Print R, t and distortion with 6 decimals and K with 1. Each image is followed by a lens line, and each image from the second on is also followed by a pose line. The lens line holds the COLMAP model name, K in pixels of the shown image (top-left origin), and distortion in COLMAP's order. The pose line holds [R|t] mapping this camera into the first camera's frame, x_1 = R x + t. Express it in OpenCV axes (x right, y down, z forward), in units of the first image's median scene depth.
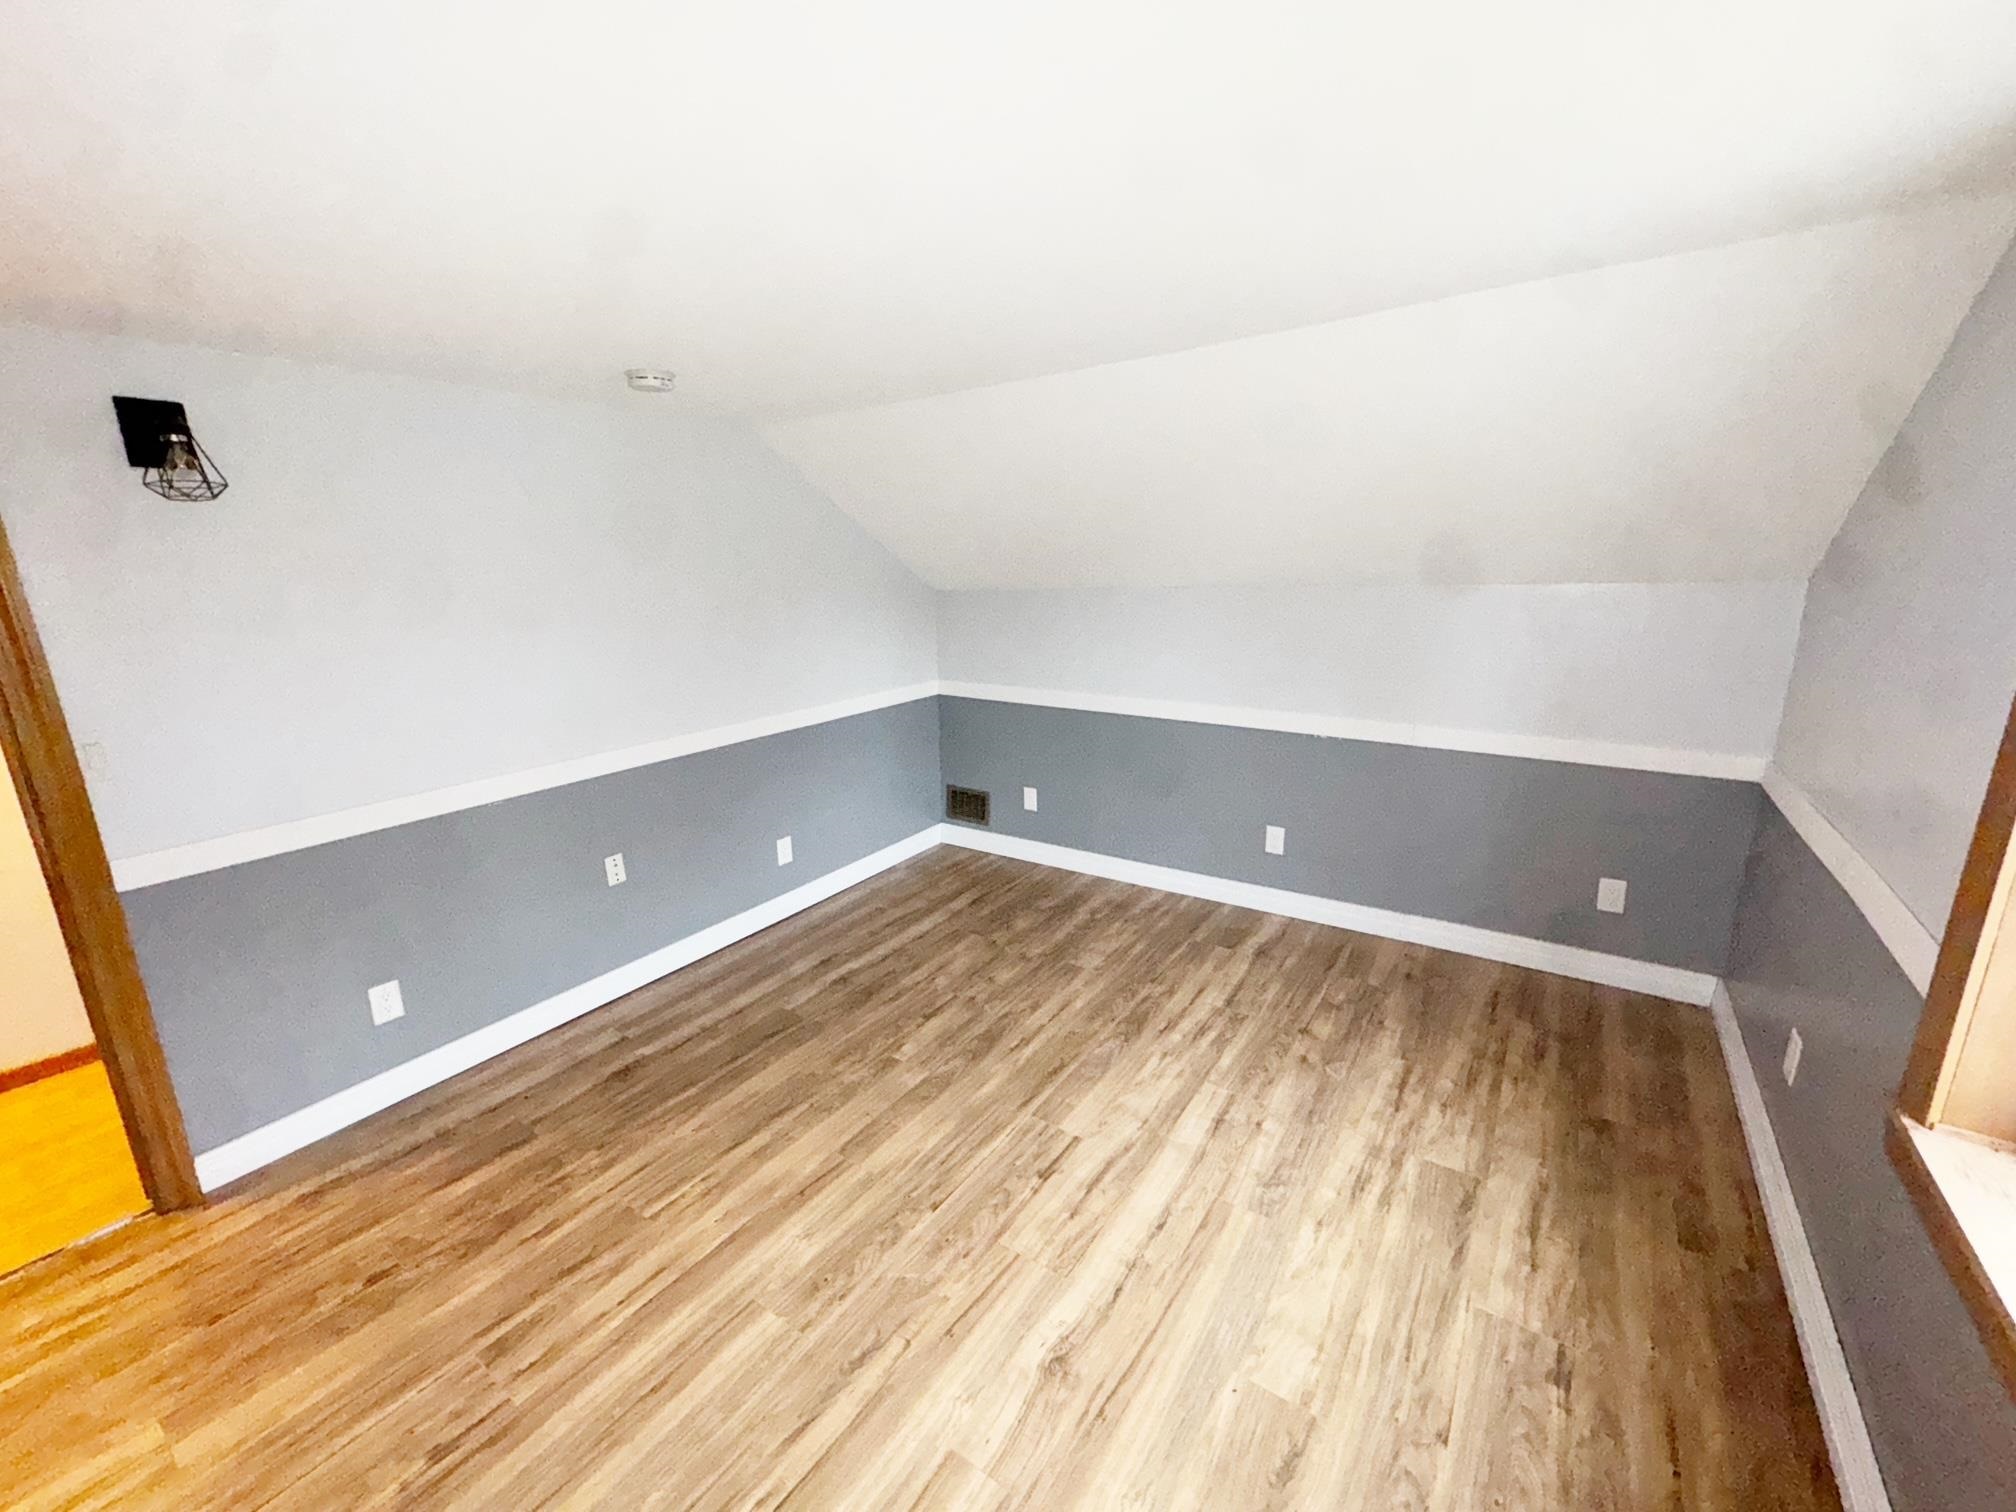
lens RADIAL K [[803.8, 0, 1002.7], [0, 803.8, 761.3], [0, 0, 1]] dist [-0.002034, -0.000038]
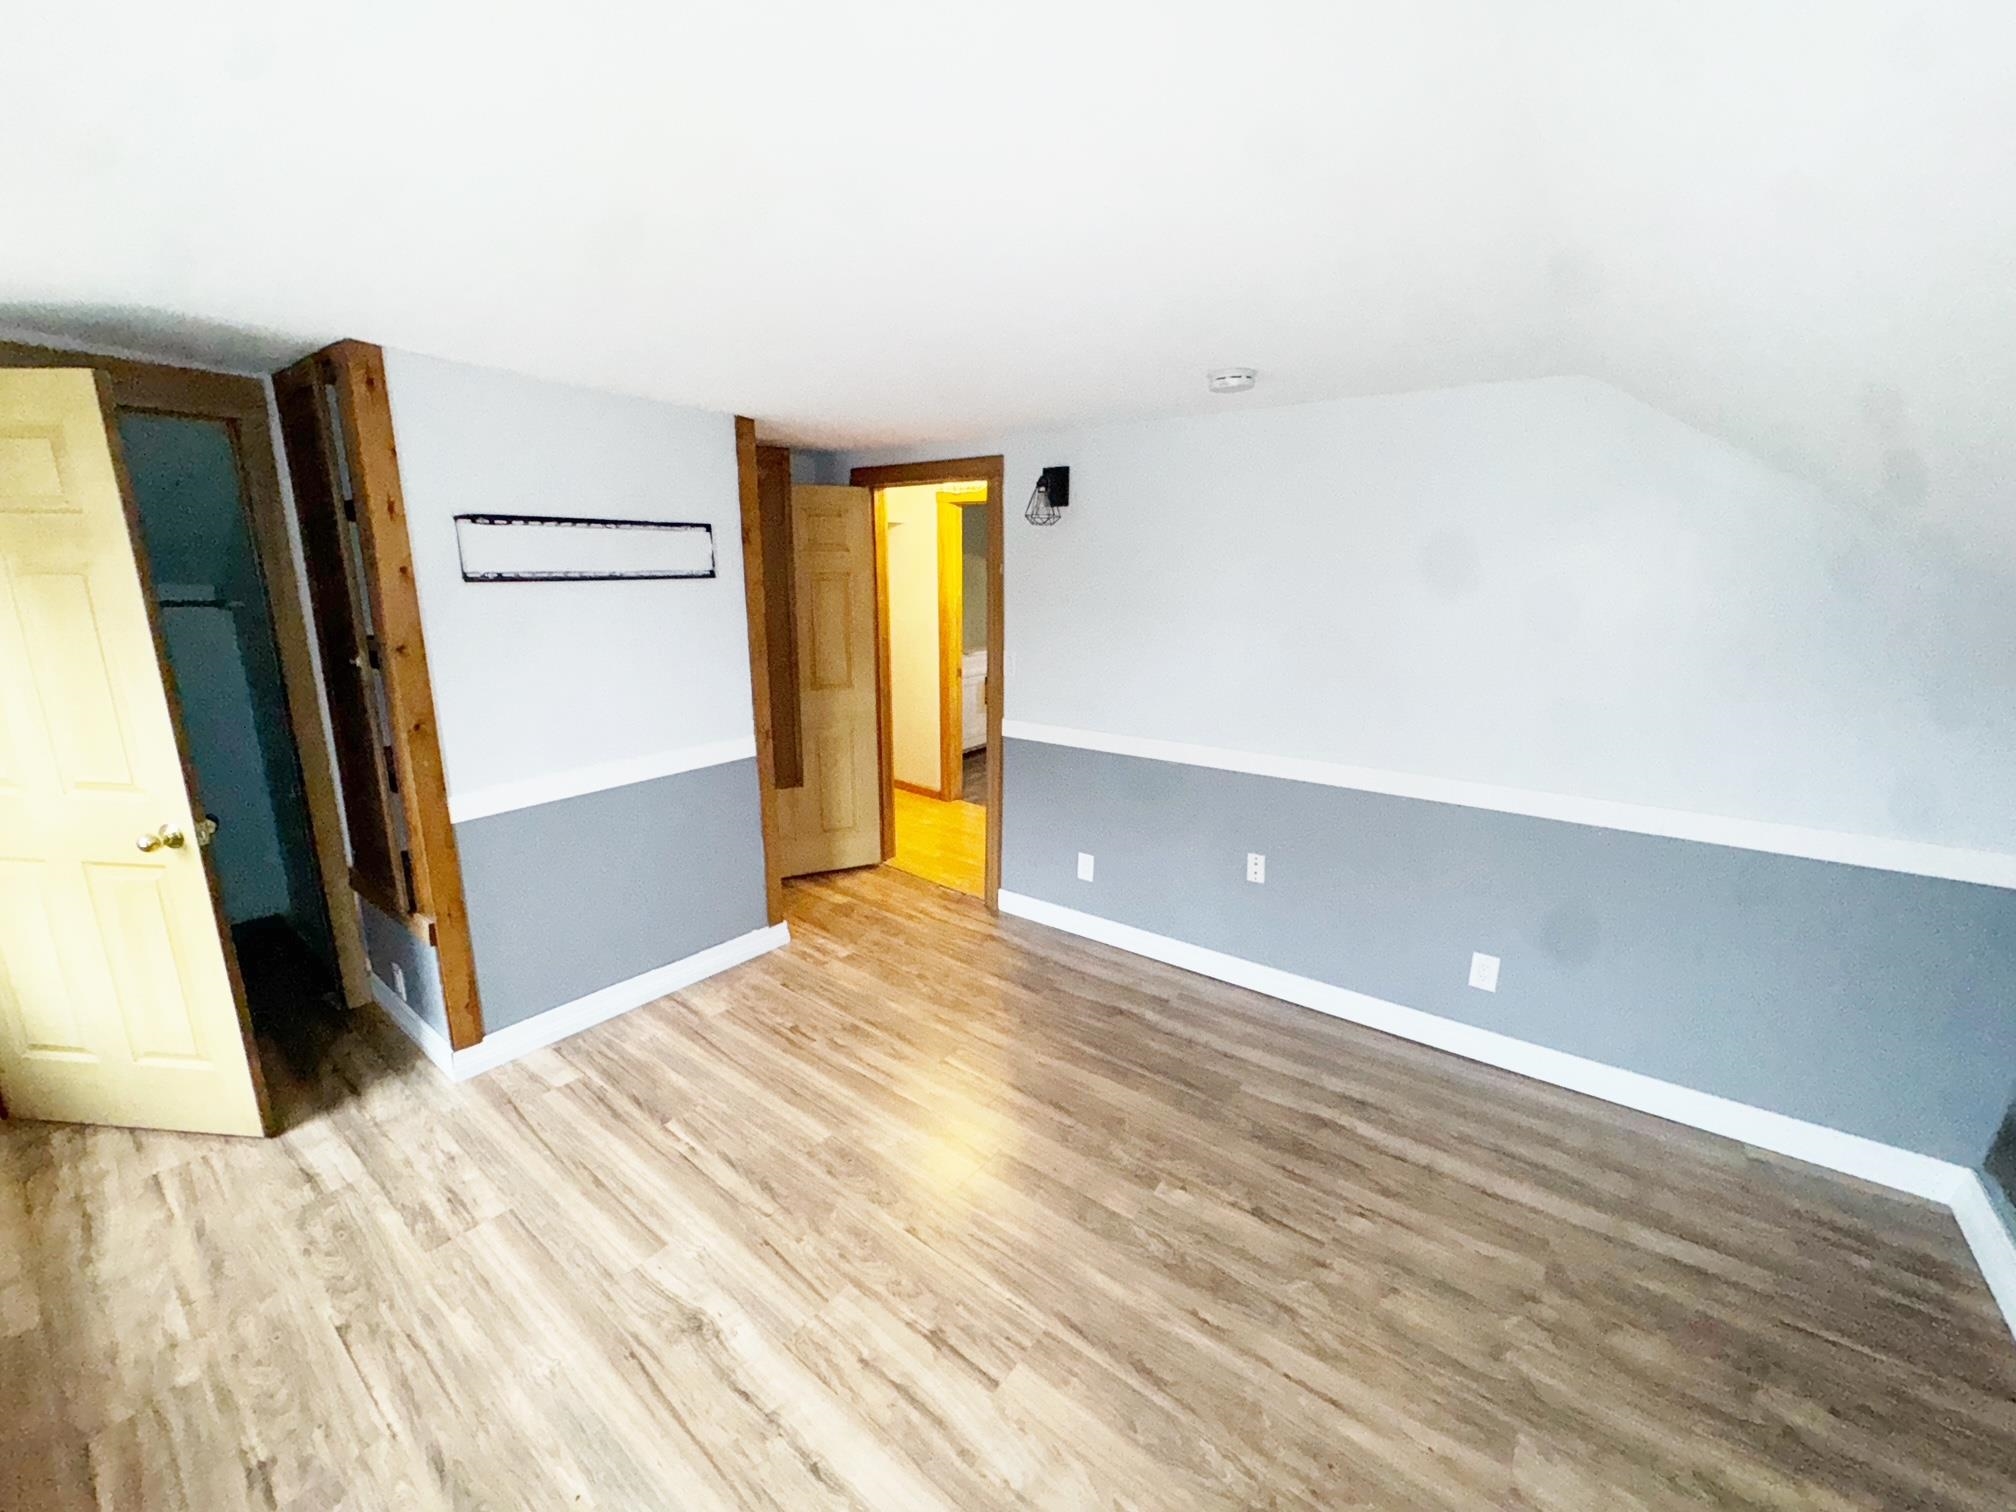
lens RADIAL K [[803.8, 0, 1013.1], [0, 803.8, 762.0], [0, 0, 1]] dist [-0.002034, -0.000038]
pose [[-0.042903, 0.254551, -0.966107, 0.561523], [-0.246788, 0.934332, 0.257138, -0.206788], [0.968119, 0.249456, 0.022734, 0.754758]]
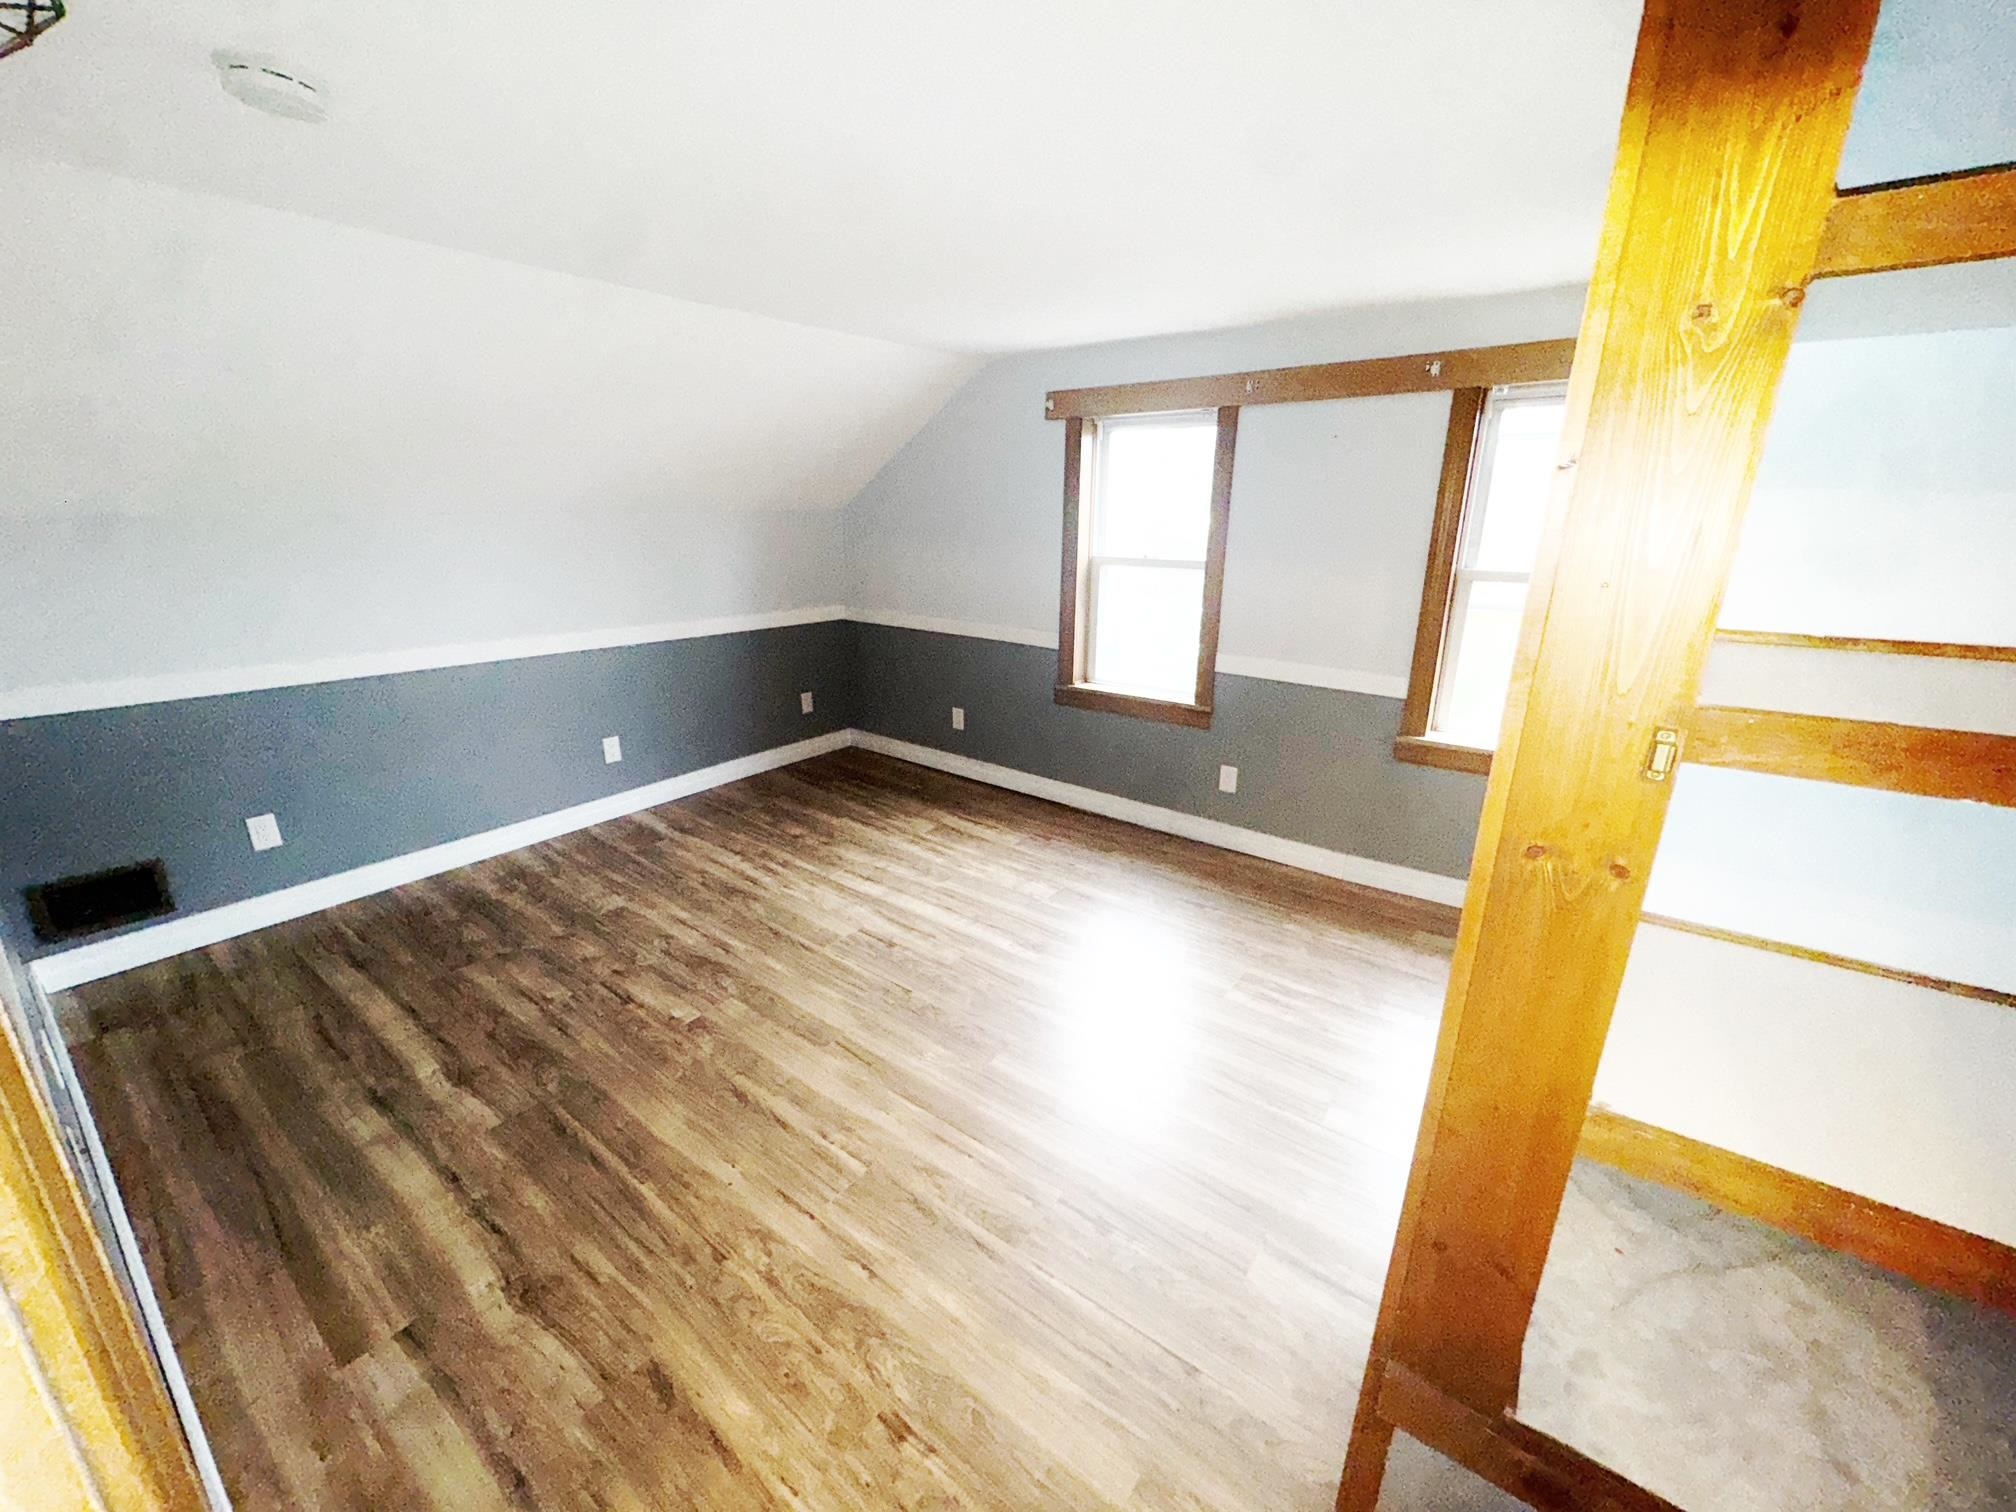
lens RADIAL K [[803.8, 0, 1011.6], [0, 803.8, 755.2], [0, 0, 1]] dist [-0.002034, -0.000038]
pose [[0.023616, -0.271908, 0.962034, -0.959996], [0.228179, 0.938367, 0.259617, -0.075840], [-0.973333, 0.213385, 0.084204, 0.512067]]
